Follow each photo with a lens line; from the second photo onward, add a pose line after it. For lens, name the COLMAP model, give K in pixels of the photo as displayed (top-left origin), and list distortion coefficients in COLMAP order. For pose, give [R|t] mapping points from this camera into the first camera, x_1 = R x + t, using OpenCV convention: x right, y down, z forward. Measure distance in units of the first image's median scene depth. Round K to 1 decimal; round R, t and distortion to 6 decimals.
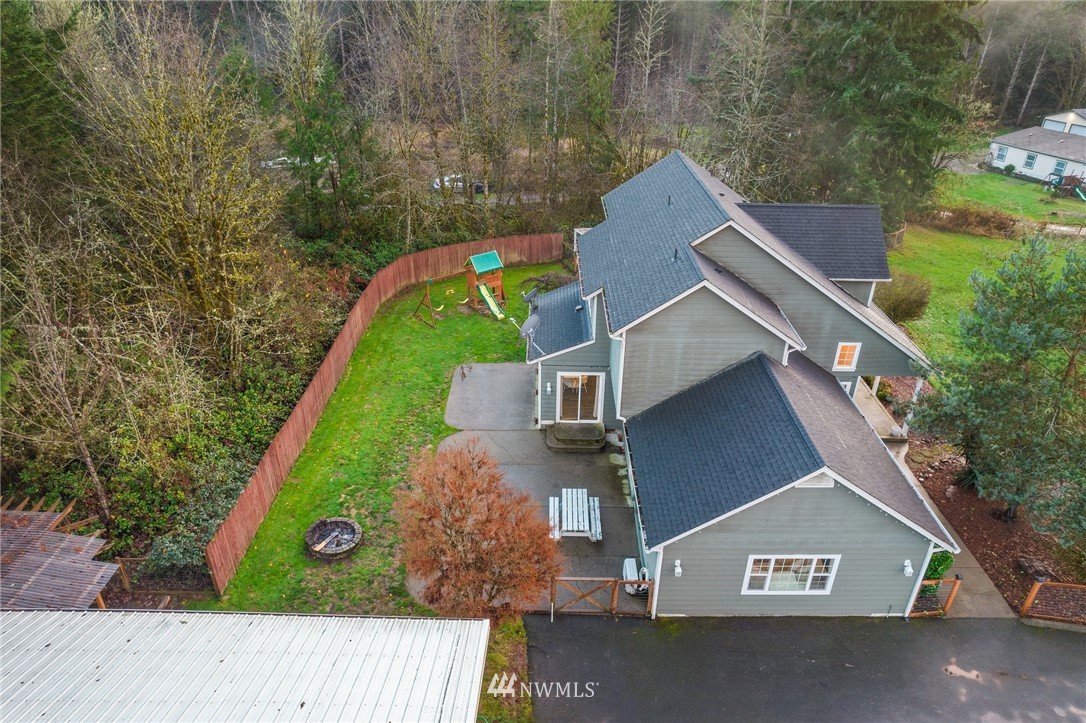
lens RADIAL K [[679.4, 0, 543.0], [0, 679.4, 361.5], [0, 0, 1]] dist [-0.079637, 0.055153]
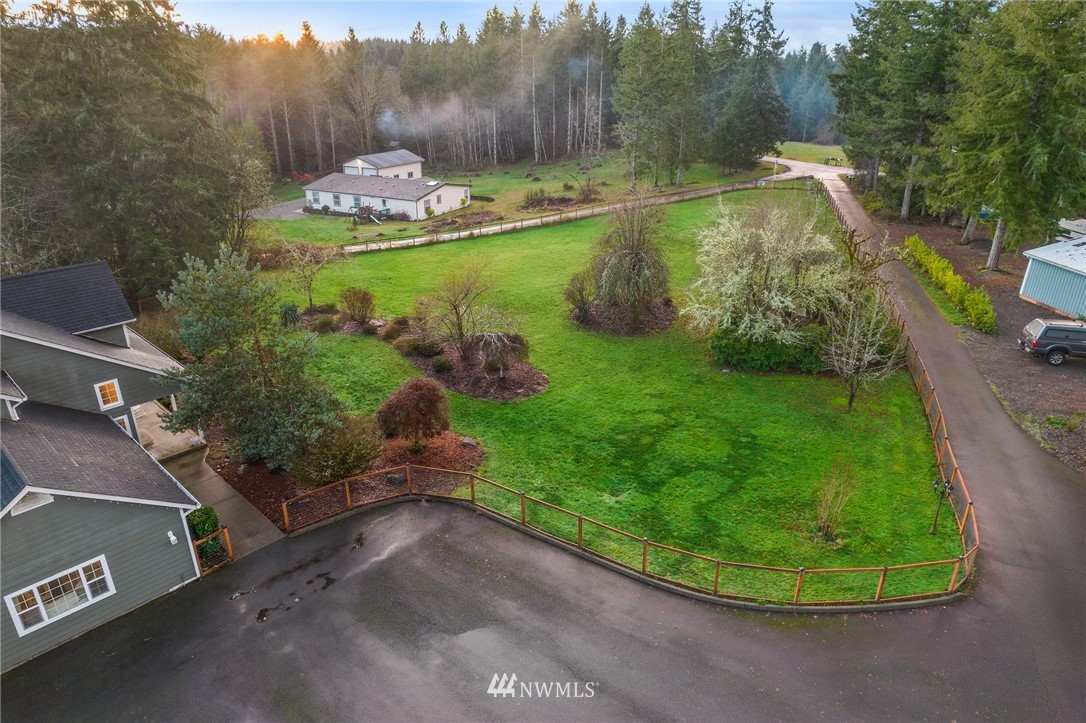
lens RADIAL K [[679.4, 0, 543.0], [0, 679.4, 361.5], [0, 0, 1]] dist [-0.079637, 0.055153]
pose [[0.667151, -0.296074, 0.683557, 0.204794], [0.358716, 0.931910, 0.053538, 0.143929], [-0.652865, 0.209485, 0.727931, -0.283535]]
